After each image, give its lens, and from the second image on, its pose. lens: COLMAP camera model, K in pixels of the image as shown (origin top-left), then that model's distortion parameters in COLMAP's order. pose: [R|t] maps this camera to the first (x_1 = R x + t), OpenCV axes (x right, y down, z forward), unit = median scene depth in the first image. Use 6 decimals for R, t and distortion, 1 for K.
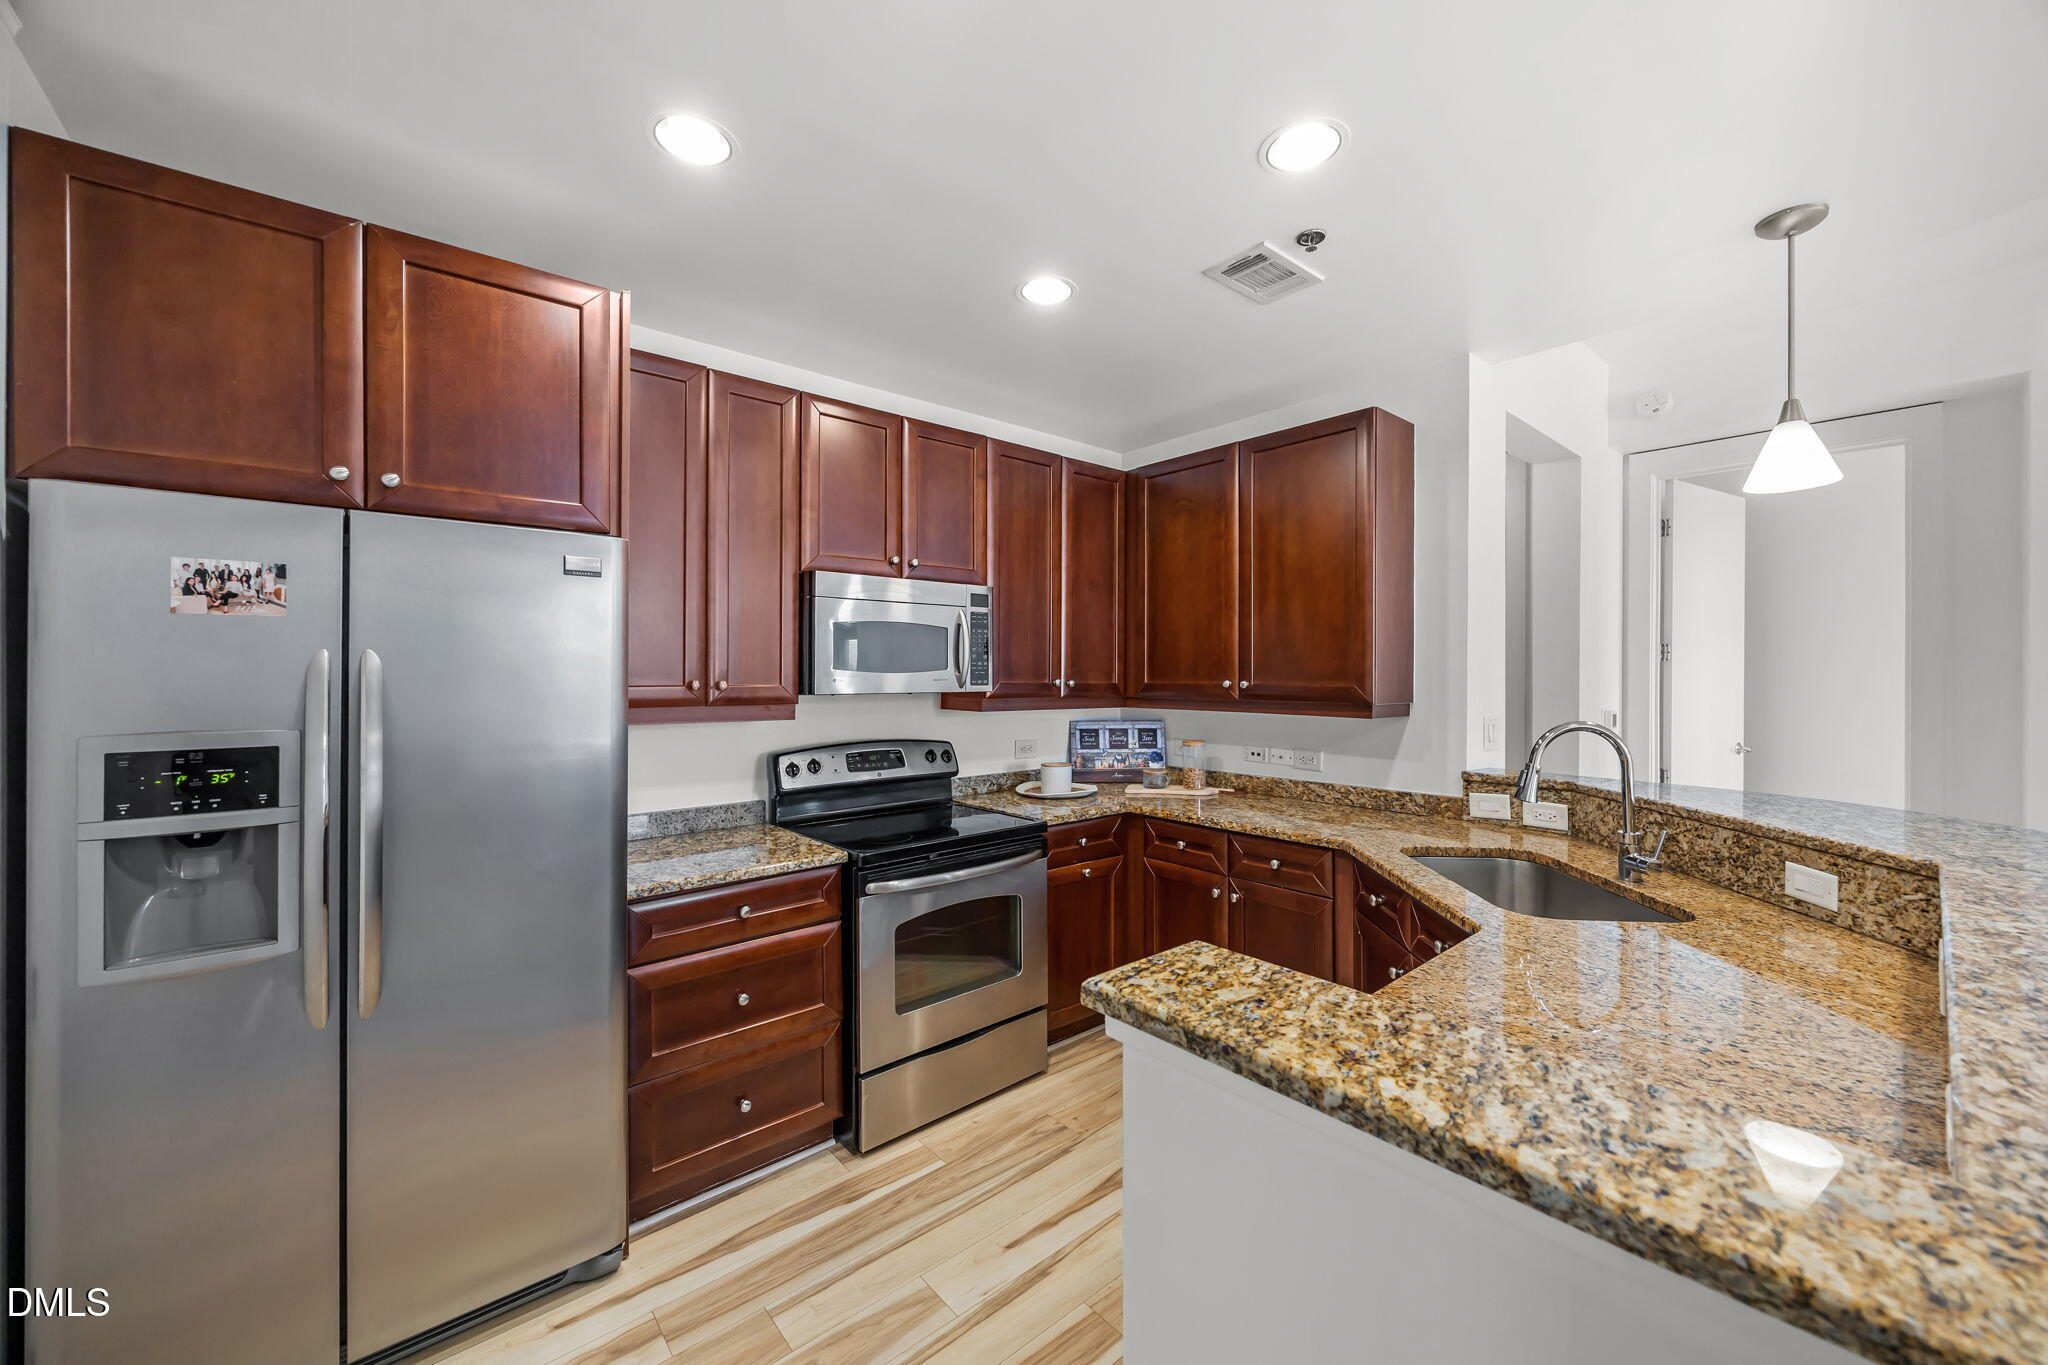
lens RADIAL K [[789.7, 0, 1034.8], [0, 789.7, 673.4], [0, 0, 1]] dist [-0.000895, 0.000298]
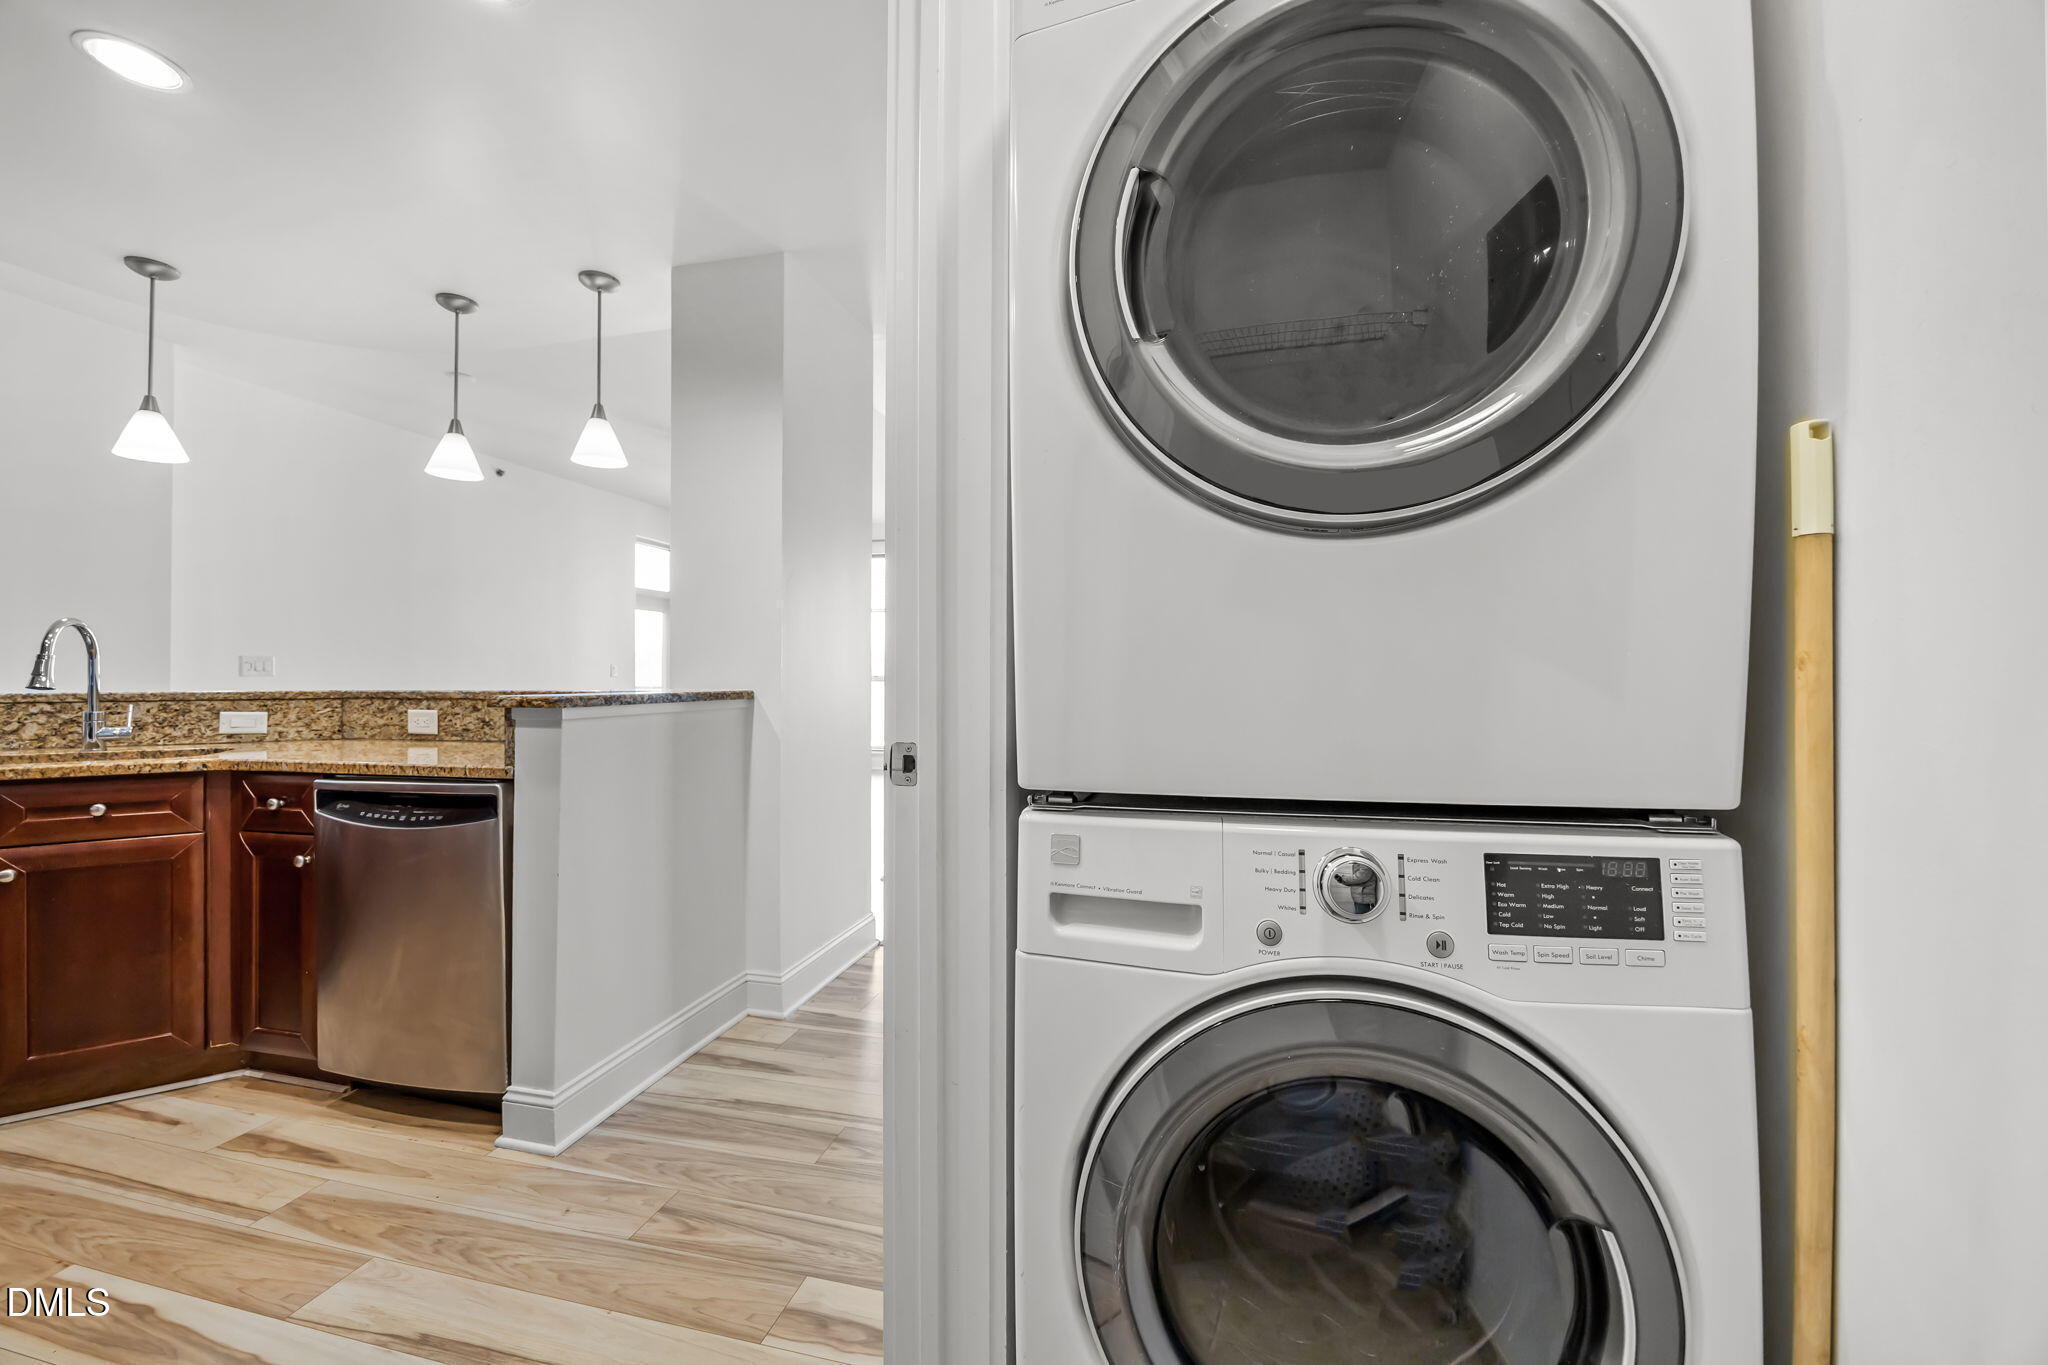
lens RADIAL K [[789.7, 0, 1032.8], [0, 789.7, 668.8], [0, 0, 1]] dist [-0.000895, 0.000298]
pose [[-0.580280, 0.005898, 0.814396, -0.824115], [0.004204, 0.999982, -0.004247, 0.114200], [-0.814406, 0.000960, -0.580294, 0.412659]]
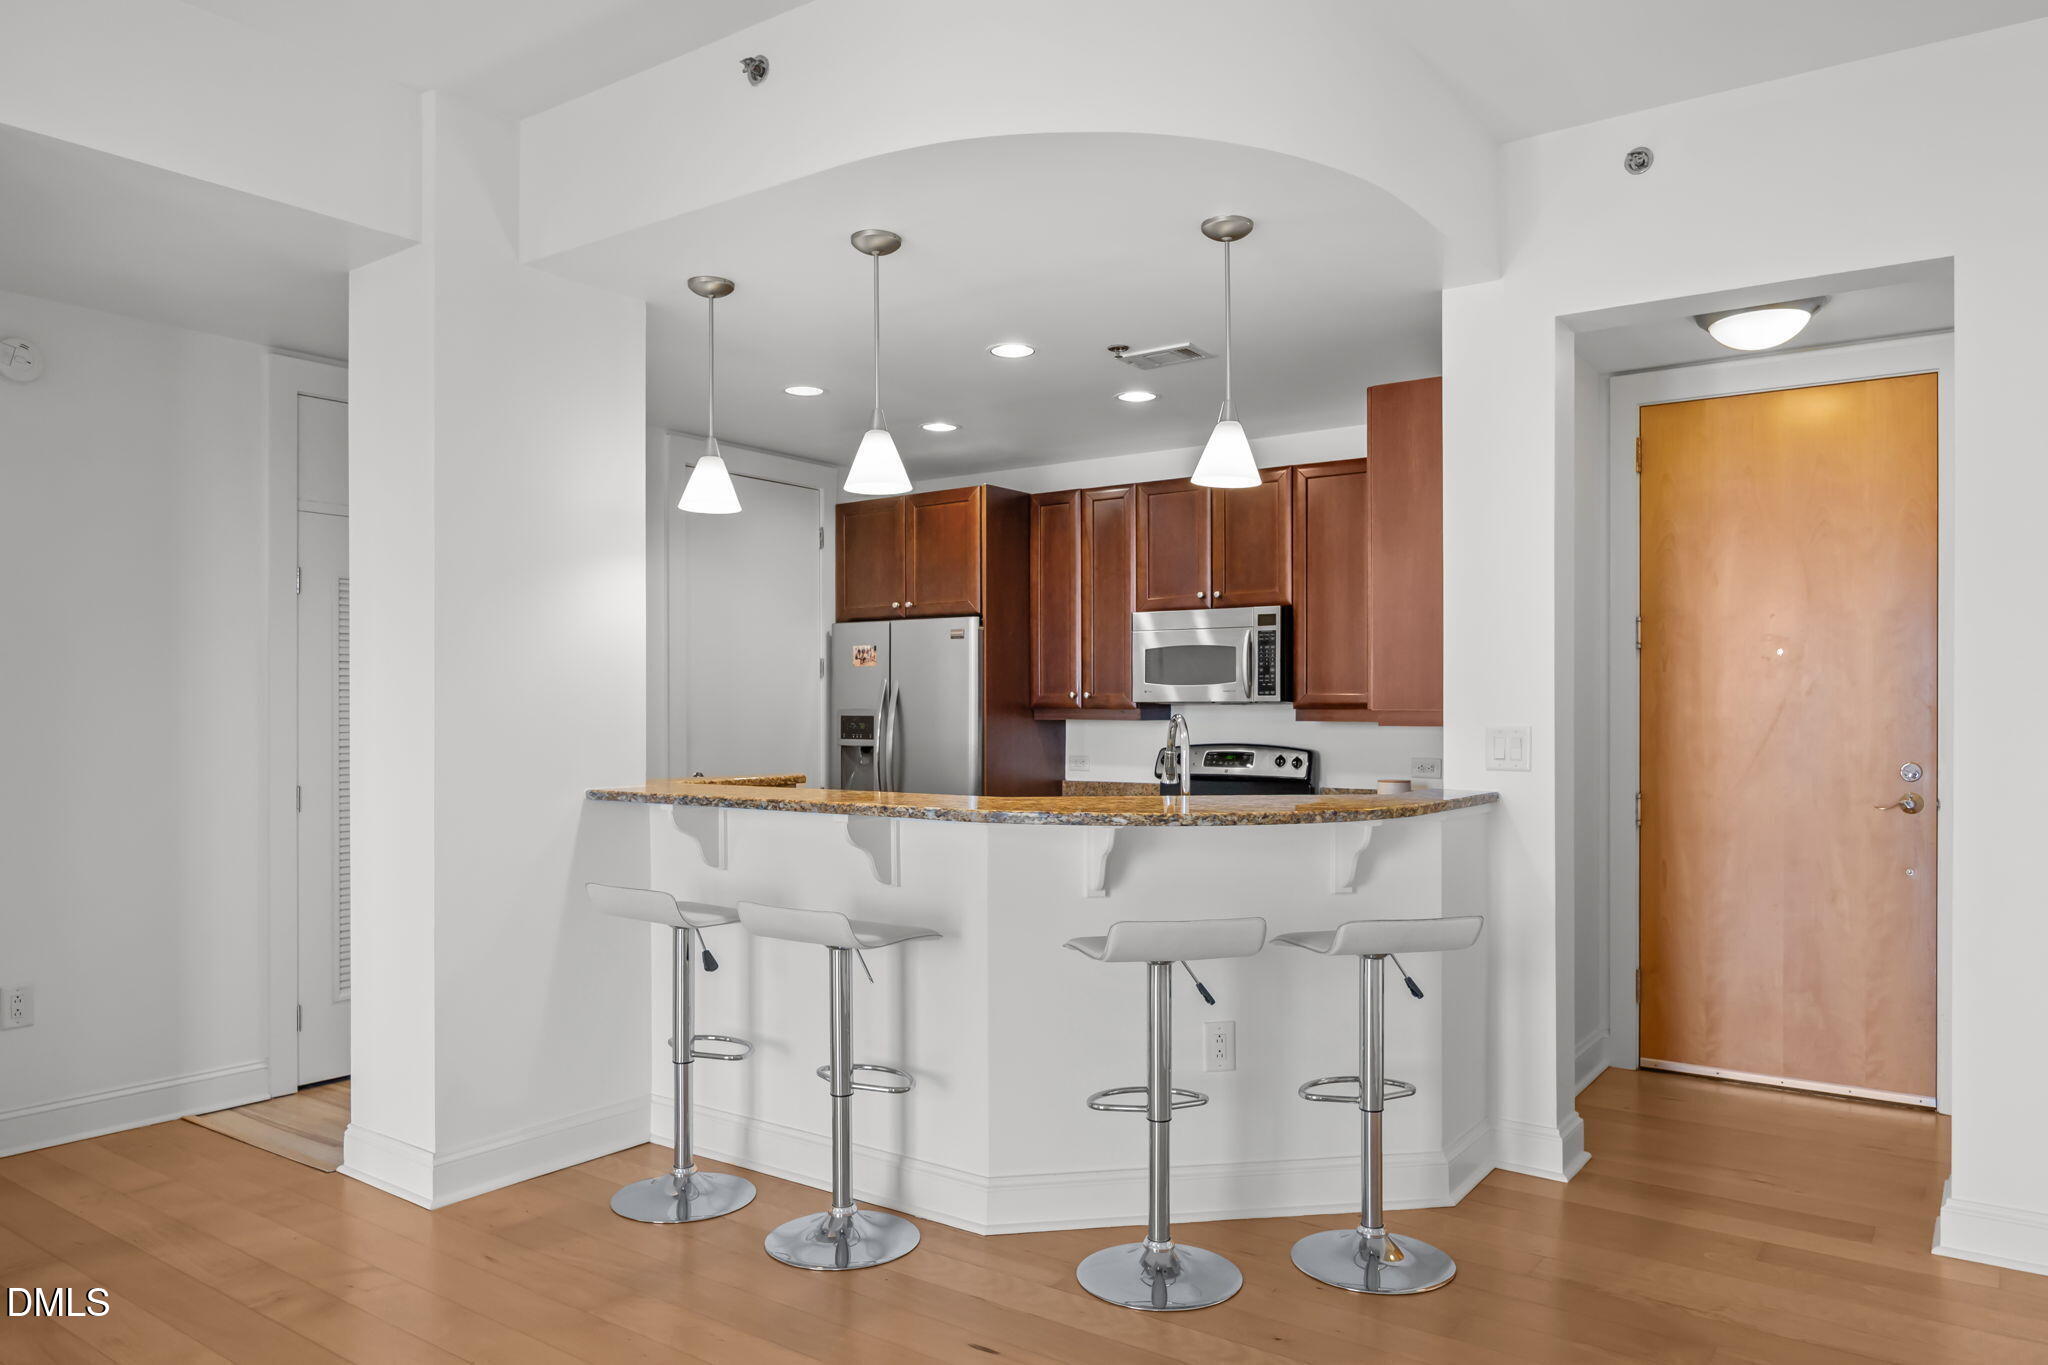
lens RADIAL K [[1396.5, 0, 1012.0], [0, 1396.5, 689.3], [0, 0, 1]] dist [-0.002109, -0.000212]
pose [[0.223366, -0.017535, -0.974577, 2.056944], [-0.002102, 0.999827, -0.018471, 0.050443], [0.974732, 0.006174, 0.223290, 0.240939]]
